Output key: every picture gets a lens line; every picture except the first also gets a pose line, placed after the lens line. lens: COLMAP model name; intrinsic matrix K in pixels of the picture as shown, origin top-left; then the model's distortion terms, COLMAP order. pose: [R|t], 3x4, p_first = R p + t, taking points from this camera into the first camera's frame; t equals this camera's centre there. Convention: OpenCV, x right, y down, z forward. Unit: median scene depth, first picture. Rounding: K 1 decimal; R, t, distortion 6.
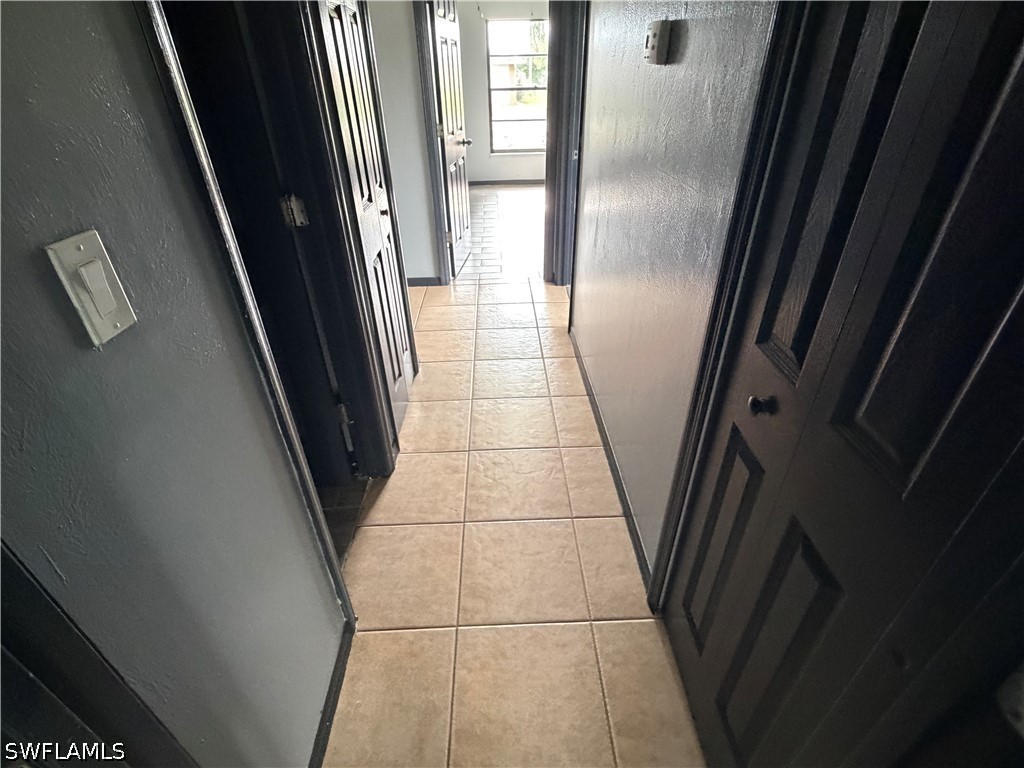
lens RADIAL K [[485.1, 0, 510.2], [0, 485.1, 383.6], [0, 0, 1]] dist [-0.000275, -0.000642]
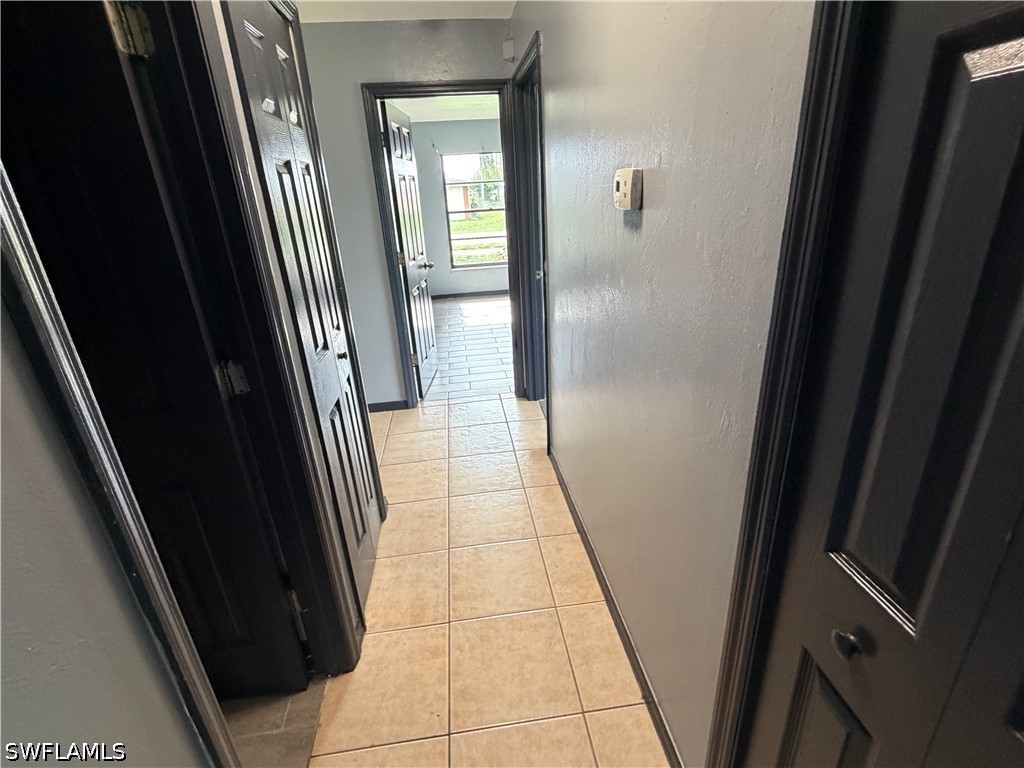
lens RADIAL K [[485.1, 0, 511.8], [0, 485.1, 384.2], [0, 0, 1]] dist [-0.000275, -0.000642]
pose [[0.995247, -0.064764, 0.072725, -0.009359], [0.077362, 0.979399, -0.186528, -0.077417], [-0.059147, 0.191267, 0.979754, 0.071131]]
